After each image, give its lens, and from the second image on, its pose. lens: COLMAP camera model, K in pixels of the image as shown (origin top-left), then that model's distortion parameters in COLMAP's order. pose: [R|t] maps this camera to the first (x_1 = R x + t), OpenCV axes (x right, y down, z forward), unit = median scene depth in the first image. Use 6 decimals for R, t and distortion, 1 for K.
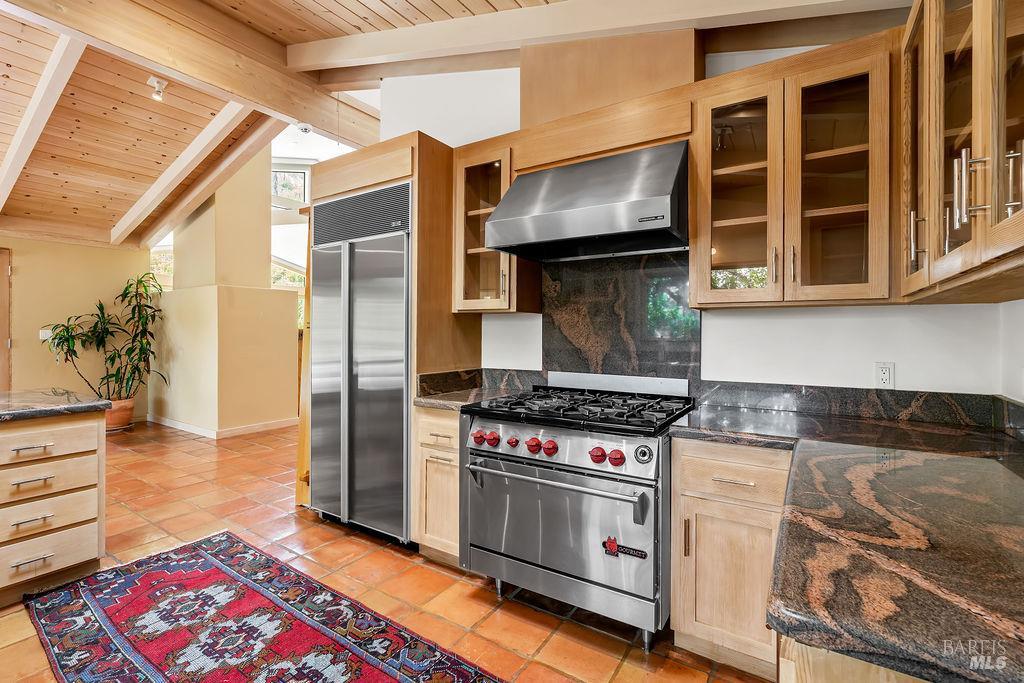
lens RADIAL K [[463.8, 0, 510.0], [0, 463.8, 331.2], [0, 0, 1]] dist [-0.010442, 0.003189]
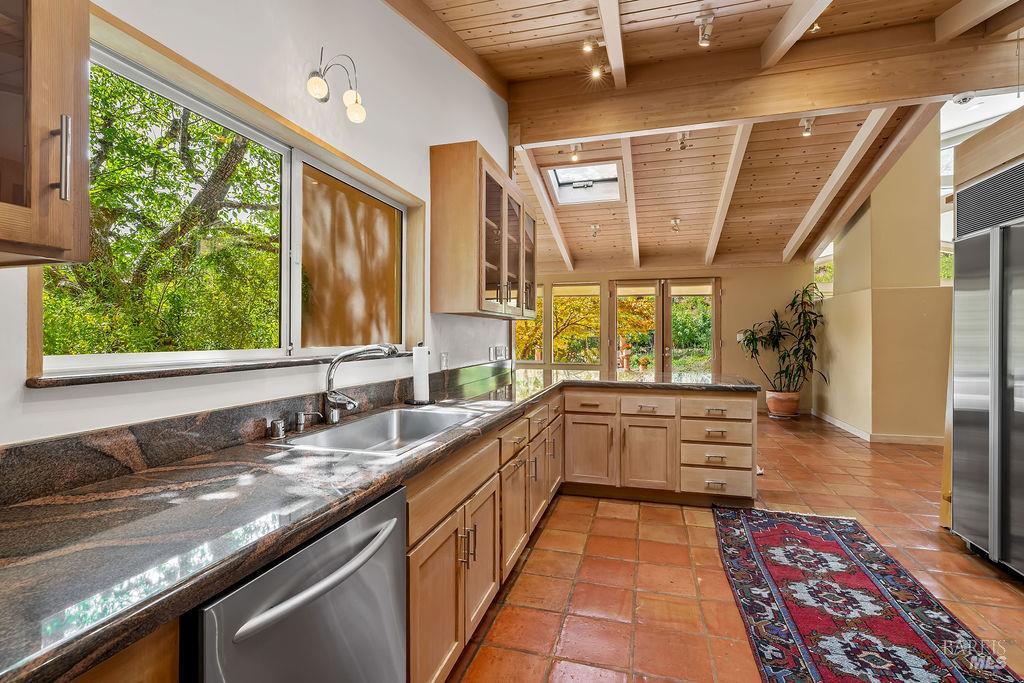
lens RADIAL K [[463.8, 0, 512.0], [0, 463.8, 335.8], [0, 0, 1]] dist [-0.010442, 0.003189]
pose [[0.297773, 0.000650, -0.954636, 0.172089], [0.001711, 0.999998, 0.001214, 0.000330], [0.954635, -0.001995, 0.297772, -0.082840]]
